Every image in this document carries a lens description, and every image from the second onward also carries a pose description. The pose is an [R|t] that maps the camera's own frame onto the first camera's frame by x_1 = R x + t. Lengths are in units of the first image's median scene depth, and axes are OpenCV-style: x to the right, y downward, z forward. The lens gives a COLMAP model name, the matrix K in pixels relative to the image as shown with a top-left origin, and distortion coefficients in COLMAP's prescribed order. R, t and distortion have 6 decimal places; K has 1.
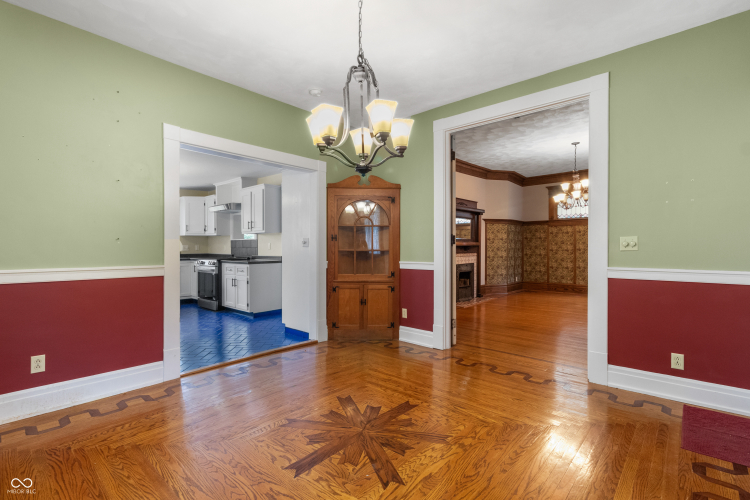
lens RADIAL K [[351.3, 0, 375.0], [0, 351.3, 250.0], [0, 0, 1]] dist [0.000198, -0.000114]
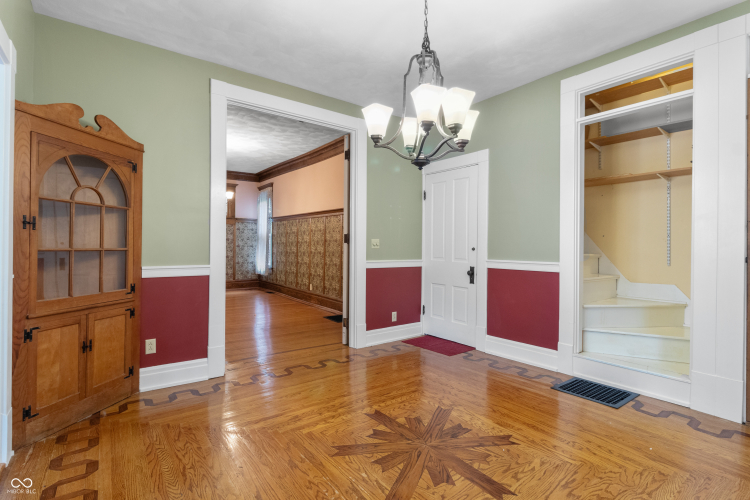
lens RADIAL K [[363.1, 0, 373.8], [0, 363.1, 245.9], [0, 0, 1]] dist [-0.002348, -0.000382]
pose [[0.194218, 0.001943, 0.980956, -0.560242], [-0.002938, 0.999995, -0.001399, -0.005947], [-0.980954, -0.002611, 0.194223, 0.531487]]
